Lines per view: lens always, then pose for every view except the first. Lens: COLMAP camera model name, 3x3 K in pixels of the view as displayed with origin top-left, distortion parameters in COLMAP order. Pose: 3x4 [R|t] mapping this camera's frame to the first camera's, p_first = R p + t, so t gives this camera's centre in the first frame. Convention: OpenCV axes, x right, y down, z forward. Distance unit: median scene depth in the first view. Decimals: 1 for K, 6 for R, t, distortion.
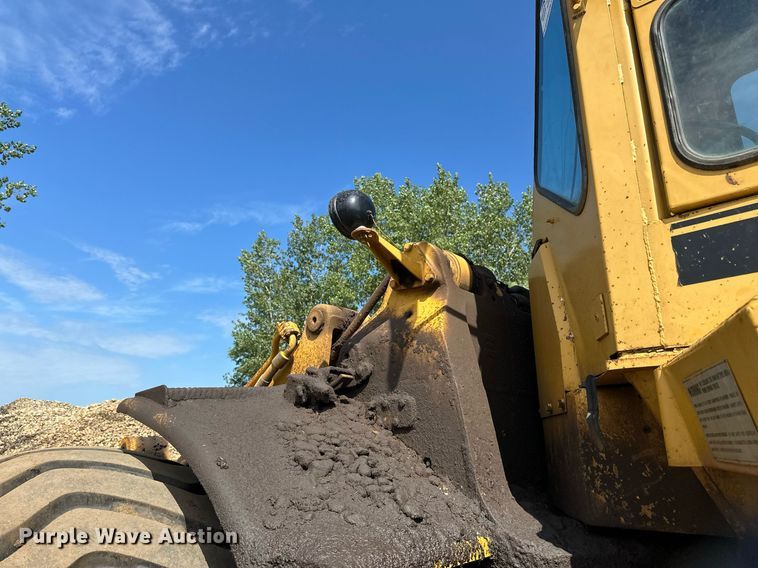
lens RADIAL K [[547.5, 0, 375.5], [0, 547.5, 294.7], [0, 0, 1]] dist [0.045143, -0.050329]
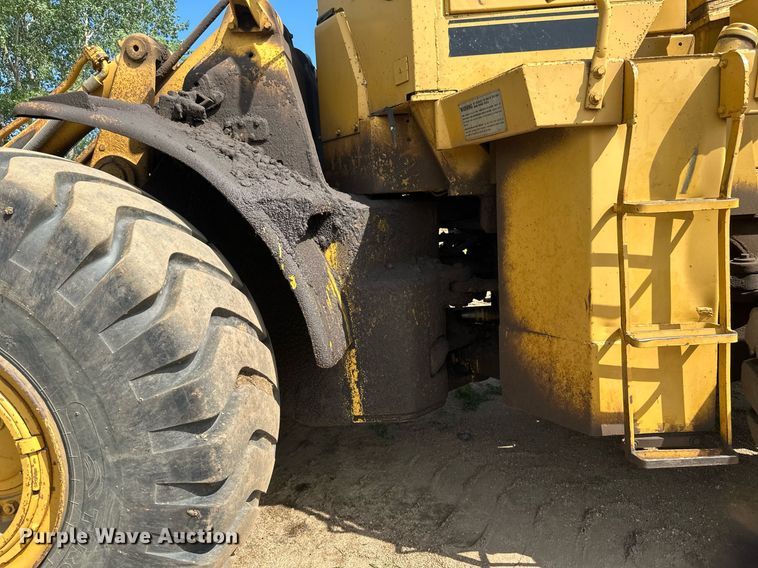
lens RADIAL K [[547.5, 0, 380.8], [0, 547.5, 289.1], [0, 0, 1]] dist [0.045143, -0.050329]
pose [[0.777129, -0.129582, 0.615856, -0.619859], [-0.120965, 0.929570, 0.348233, 0.064460], [-0.617607, -0.345119, 0.706721, -0.329714]]
